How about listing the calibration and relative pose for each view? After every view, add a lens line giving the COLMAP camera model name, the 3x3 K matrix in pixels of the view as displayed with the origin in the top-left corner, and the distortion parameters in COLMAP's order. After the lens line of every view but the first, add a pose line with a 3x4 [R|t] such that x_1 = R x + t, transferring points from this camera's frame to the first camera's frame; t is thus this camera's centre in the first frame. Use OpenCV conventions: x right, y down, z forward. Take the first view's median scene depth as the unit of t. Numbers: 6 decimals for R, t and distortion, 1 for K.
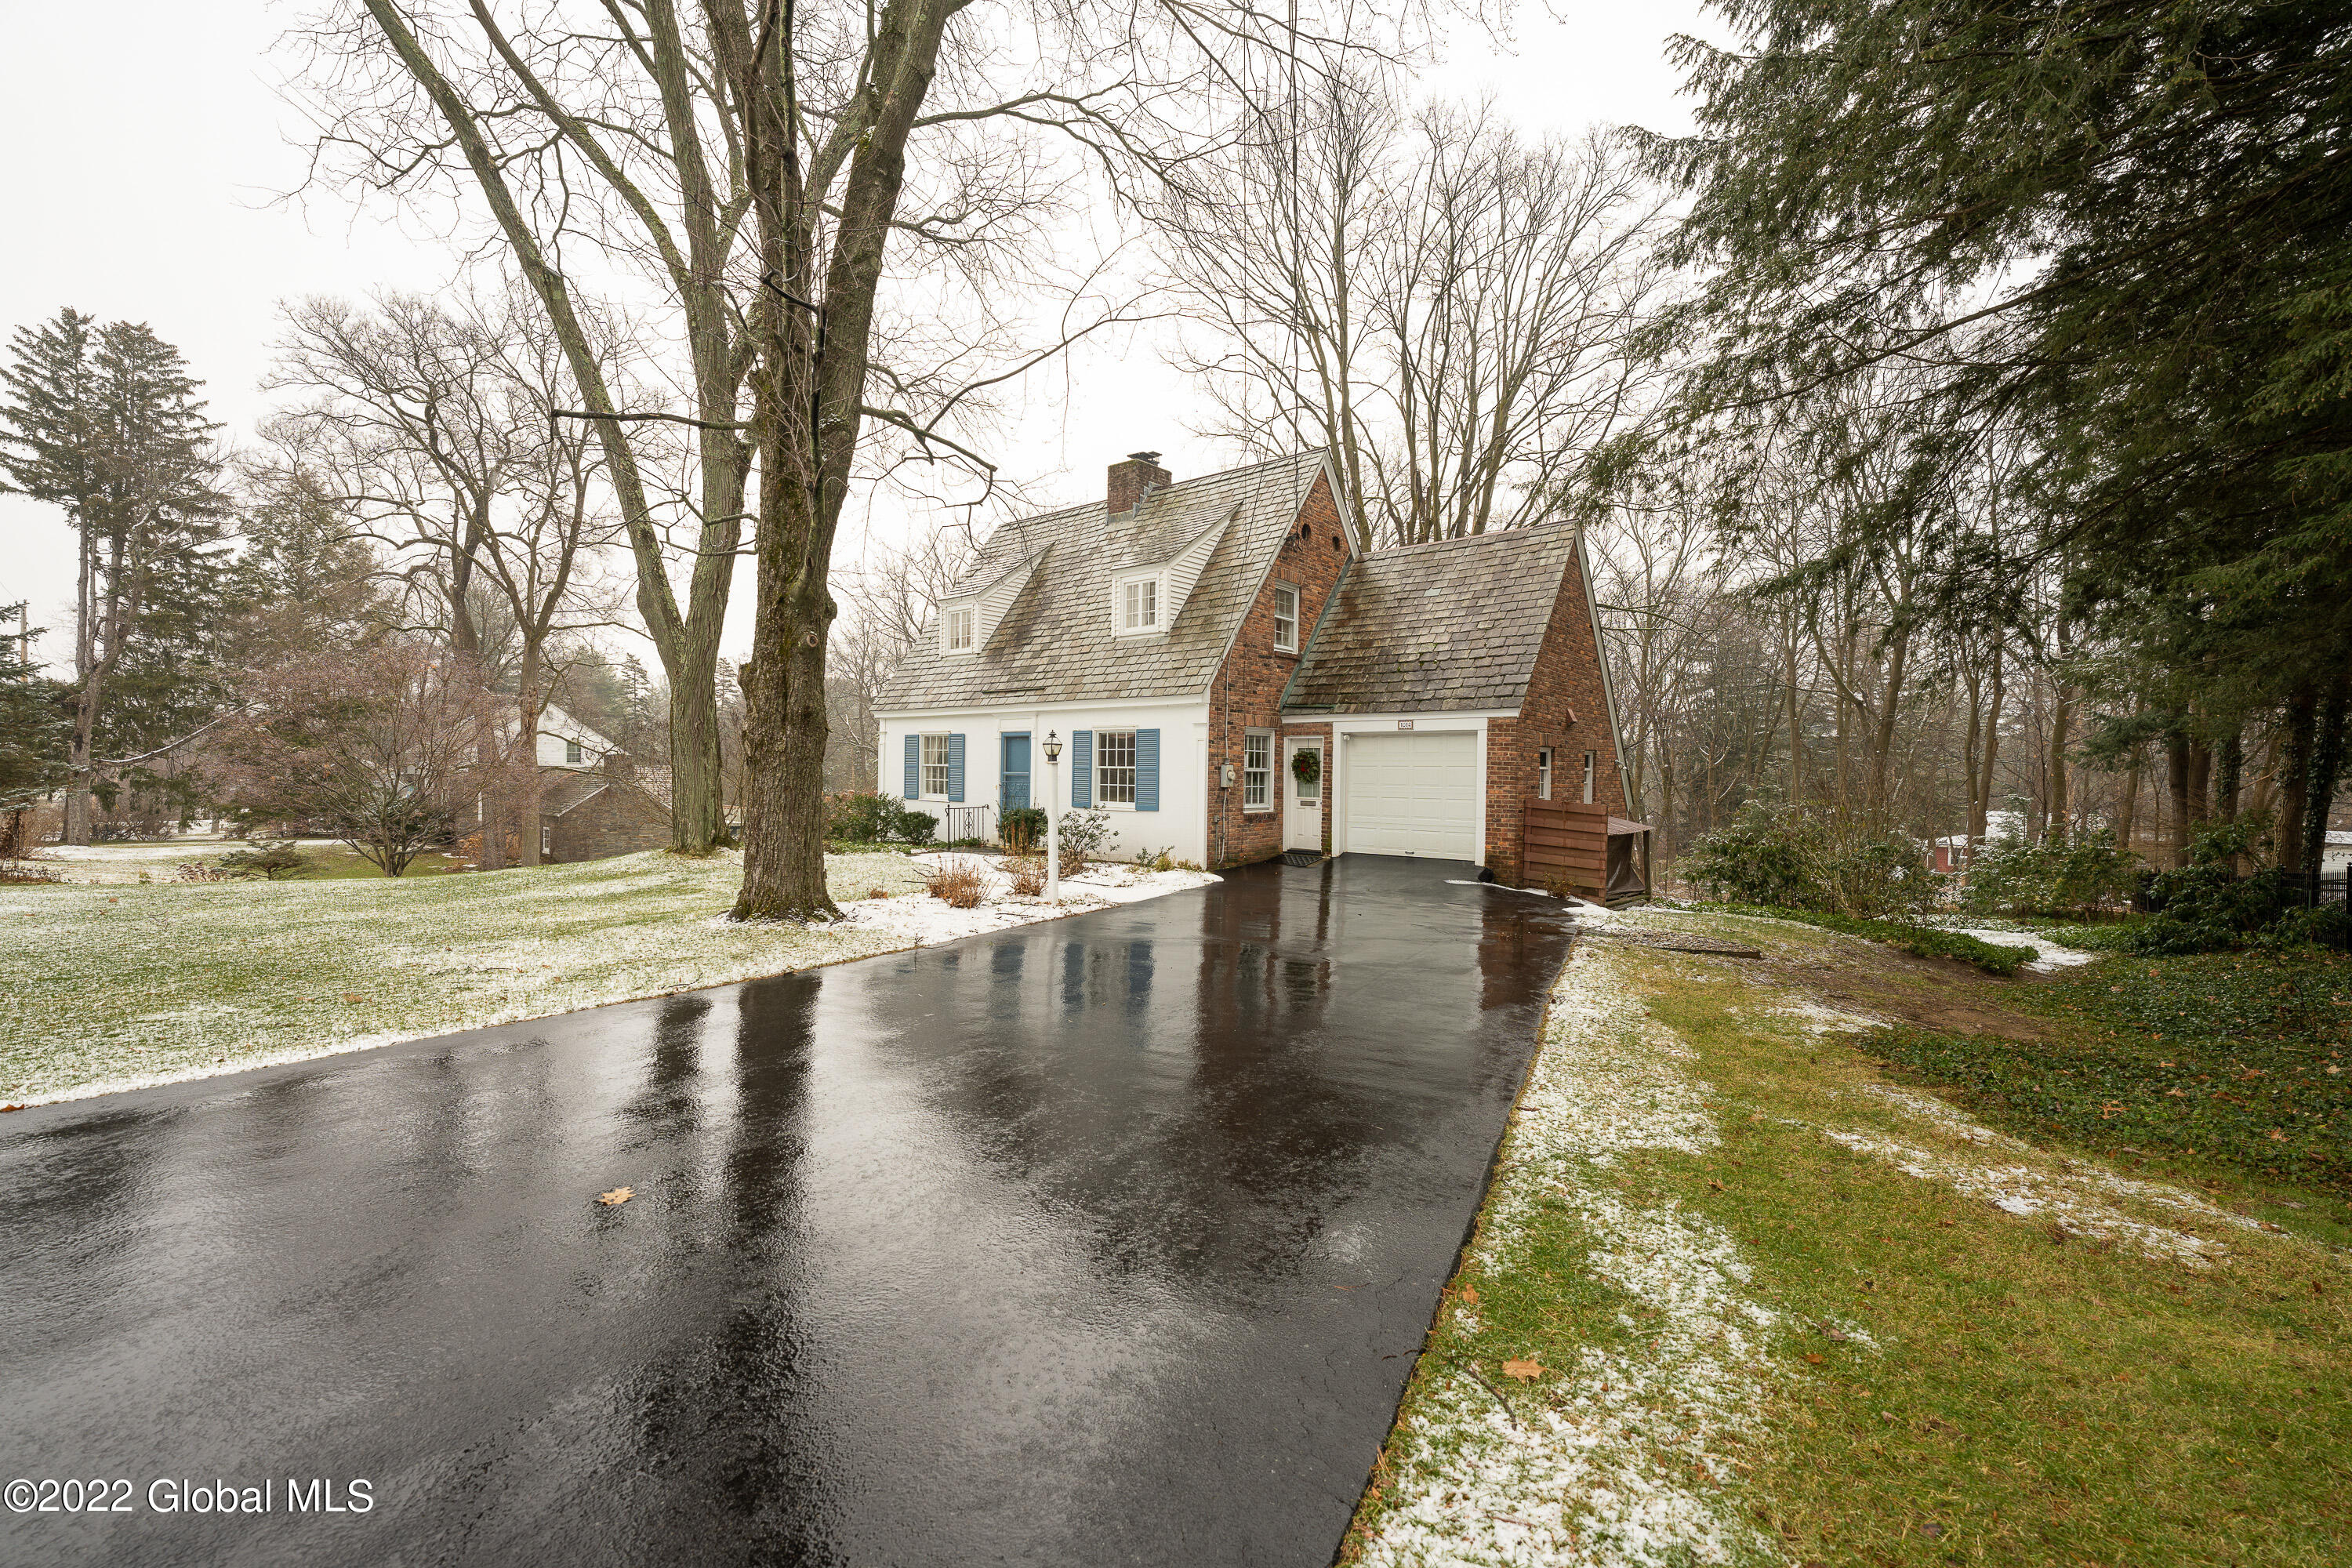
lens RADIAL K [[938.4, 0, 1179.4], [0, 938.4, 787.1], [0, 0, 1]] dist [0.001178, 0.000345]
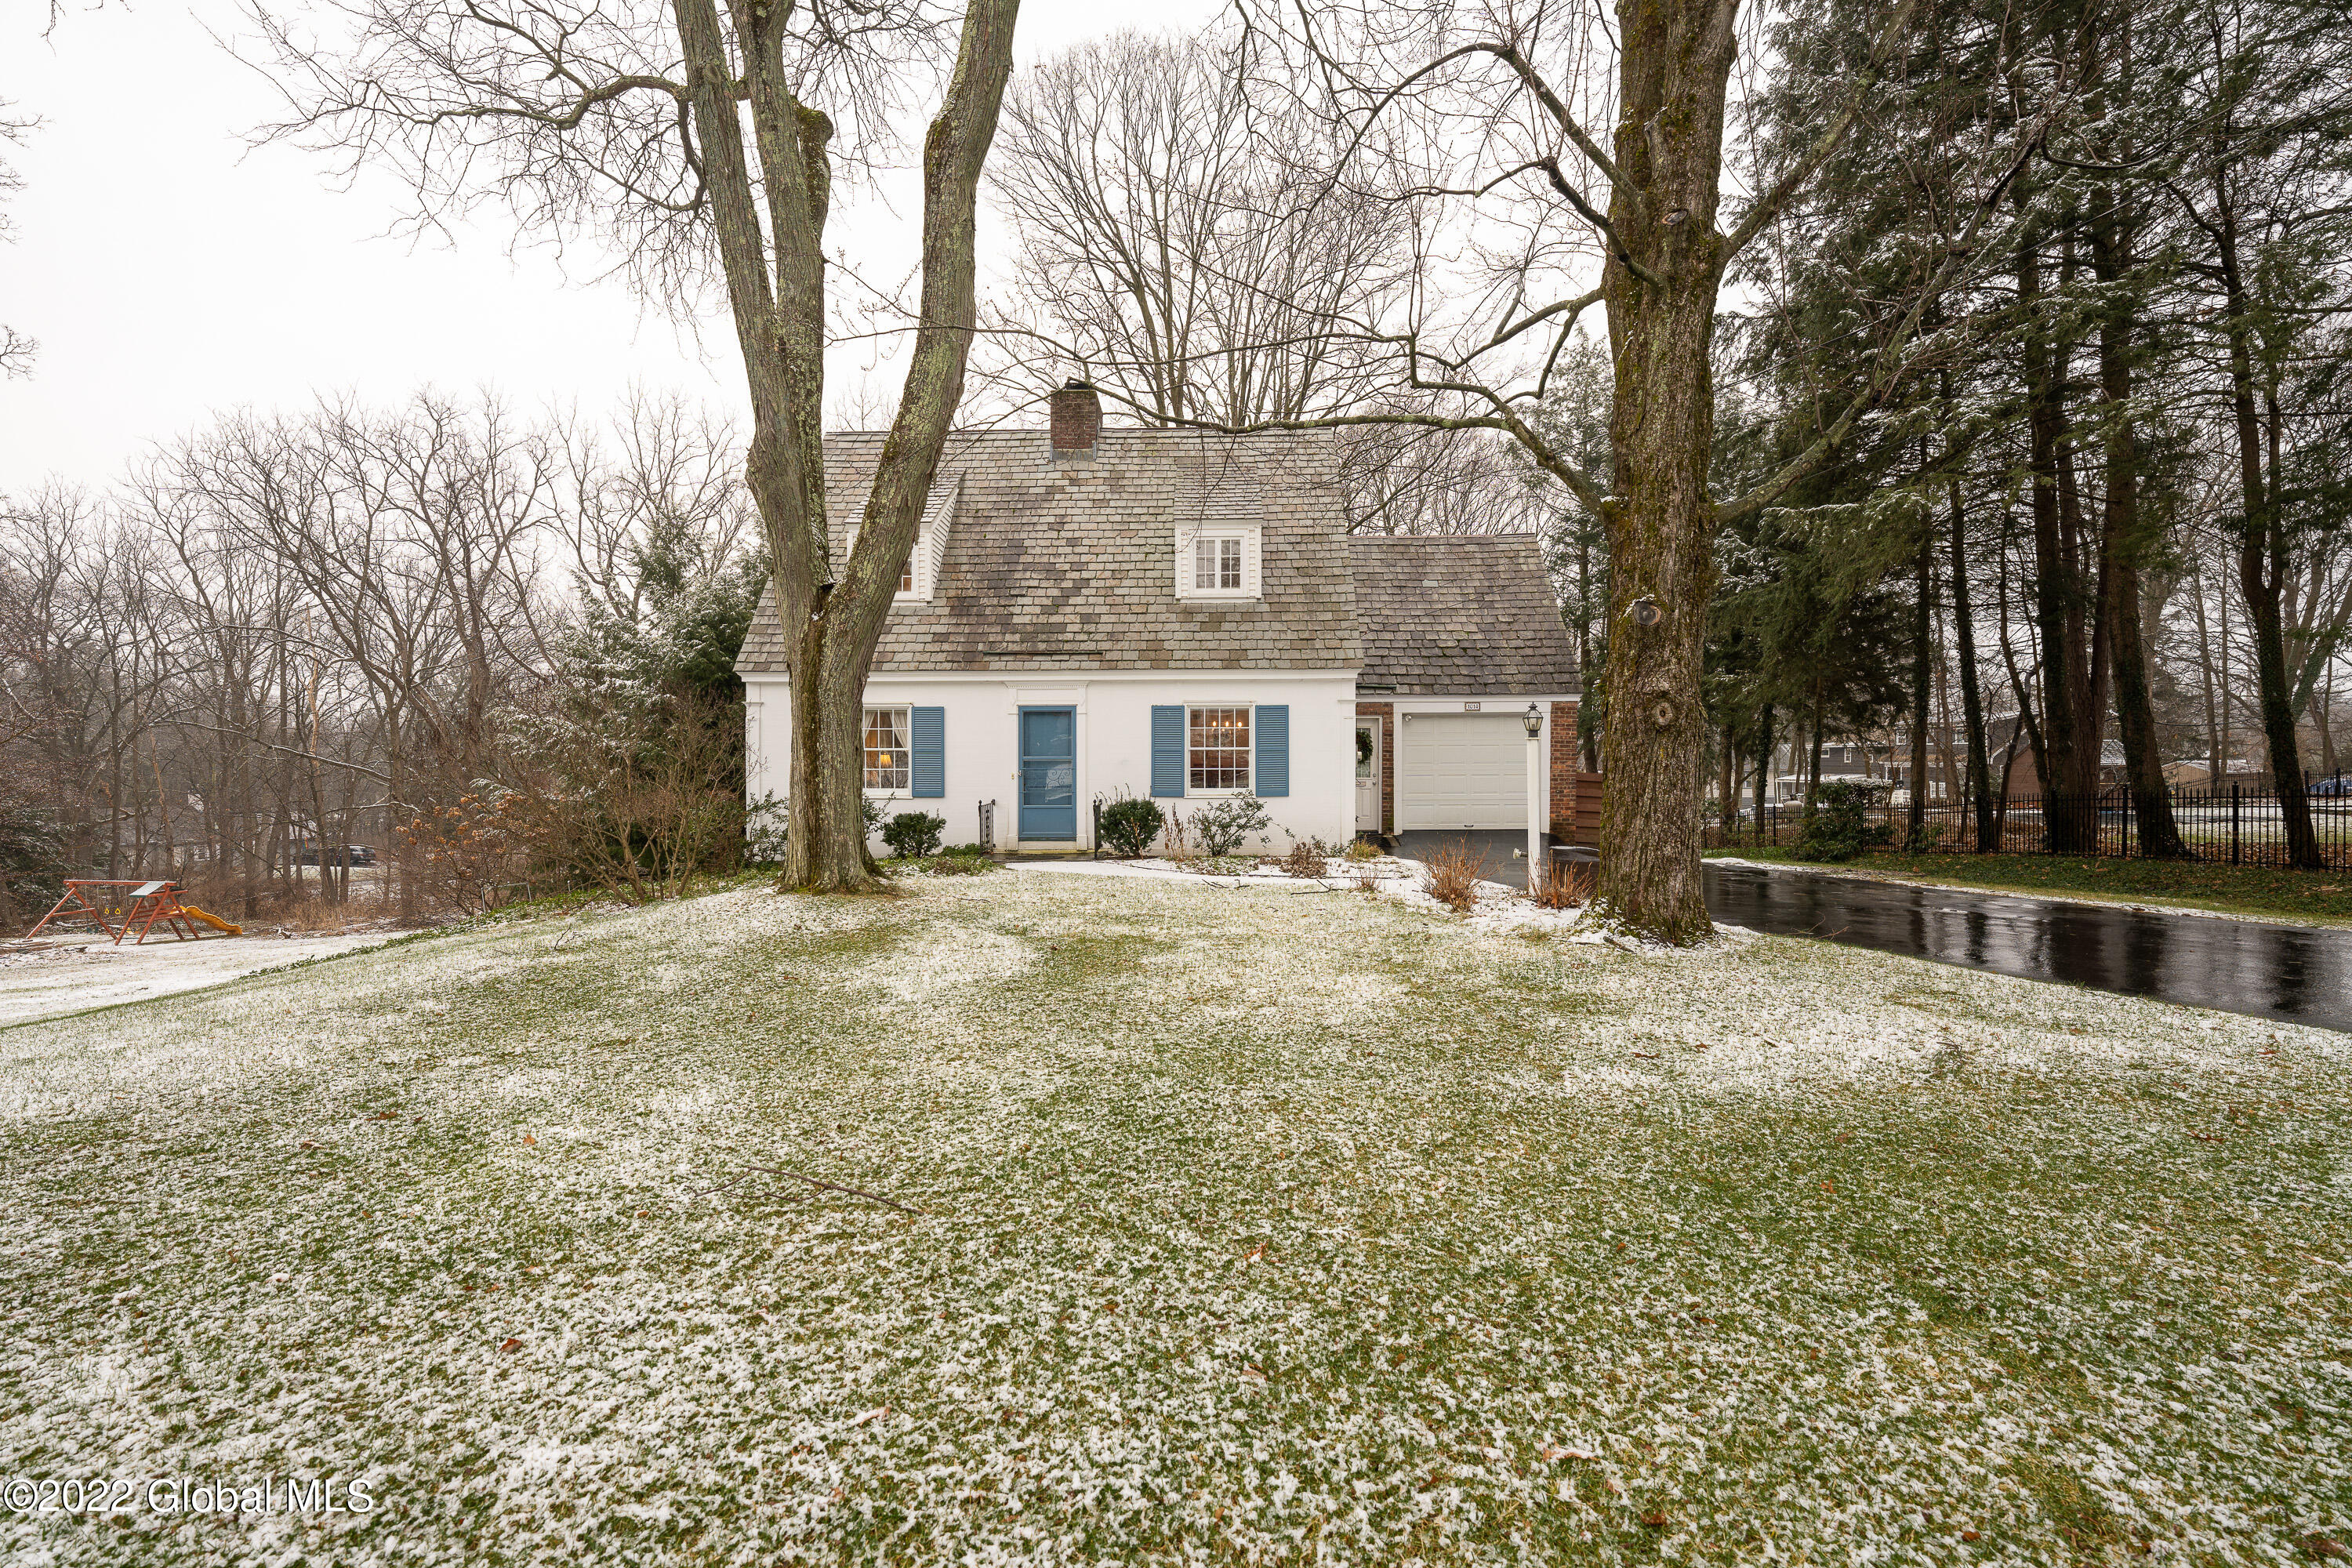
lens RADIAL K [[938.4, 0, 1179.4], [0, 938.4, 787.1], [0, 0, 1]] dist [0.001178, 0.000345]
pose [[0.786628, -0.030331, 0.616682, -0.642969], [0.024647, 0.999539, 0.017723, -0.001680], [-0.616935, 0.001258, 0.787013, 0.342650]]
